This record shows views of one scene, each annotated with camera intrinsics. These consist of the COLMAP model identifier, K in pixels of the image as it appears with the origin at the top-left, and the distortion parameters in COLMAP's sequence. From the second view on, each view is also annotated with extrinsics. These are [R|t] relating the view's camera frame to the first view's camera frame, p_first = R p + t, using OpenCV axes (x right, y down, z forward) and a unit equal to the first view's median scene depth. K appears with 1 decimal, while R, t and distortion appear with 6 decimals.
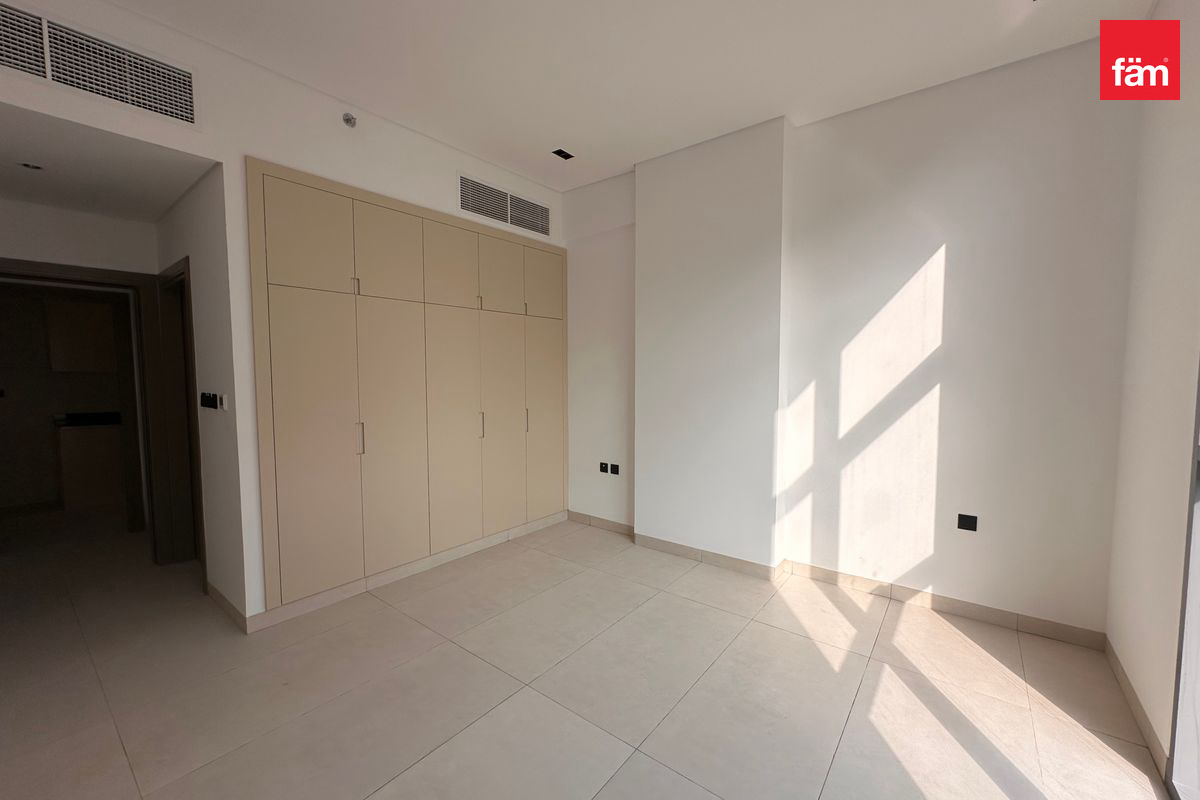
lens RADIAL K [[479.8, 0, 591.9], [0, 479.8, 396.1], [0, 0, 1]] dist [0.003149, 0.000014]
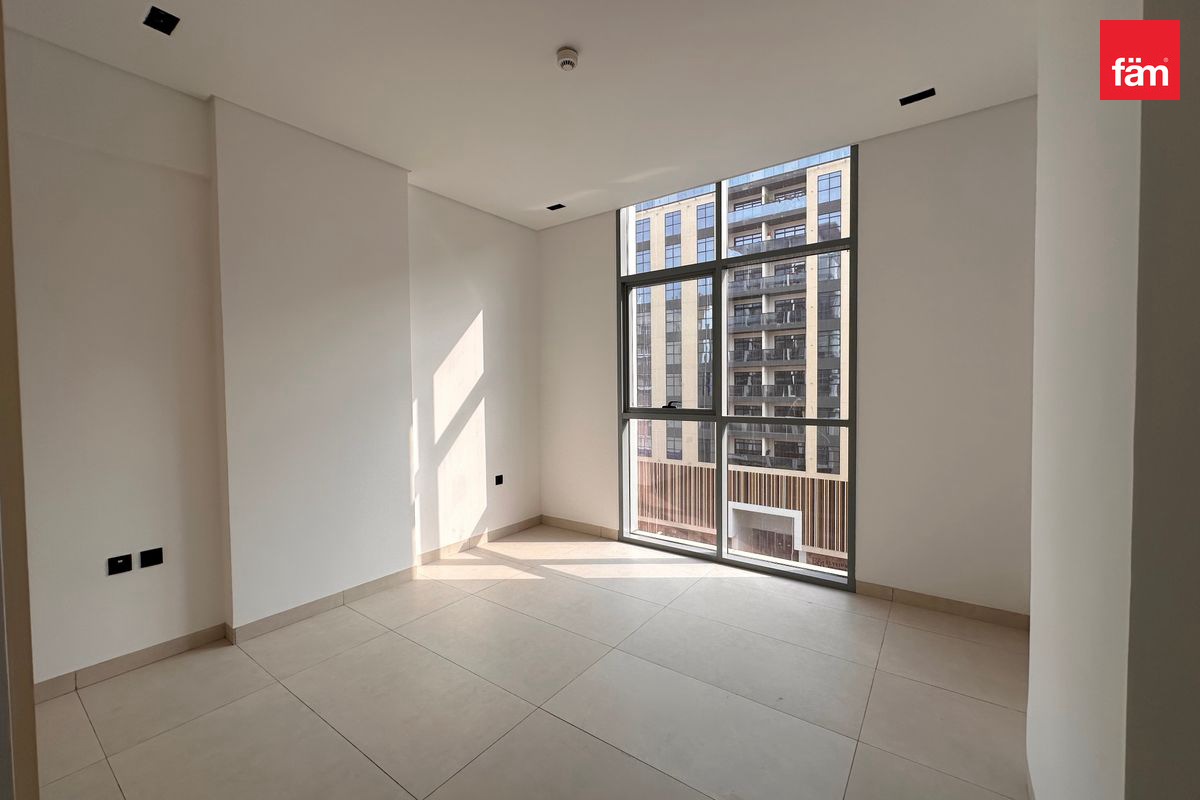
lens RADIAL K [[479.8, 0, 592.9], [0, 479.8, 408.3], [0, 0, 1]] dist [0.003149, 0.000014]
pose [[-0.023421, -0.041397, 0.998868, -0.807122], [0.070596, 0.996580, 0.042958, -0.031451], [-0.997230, 0.071523, -0.020418, 0.640103]]
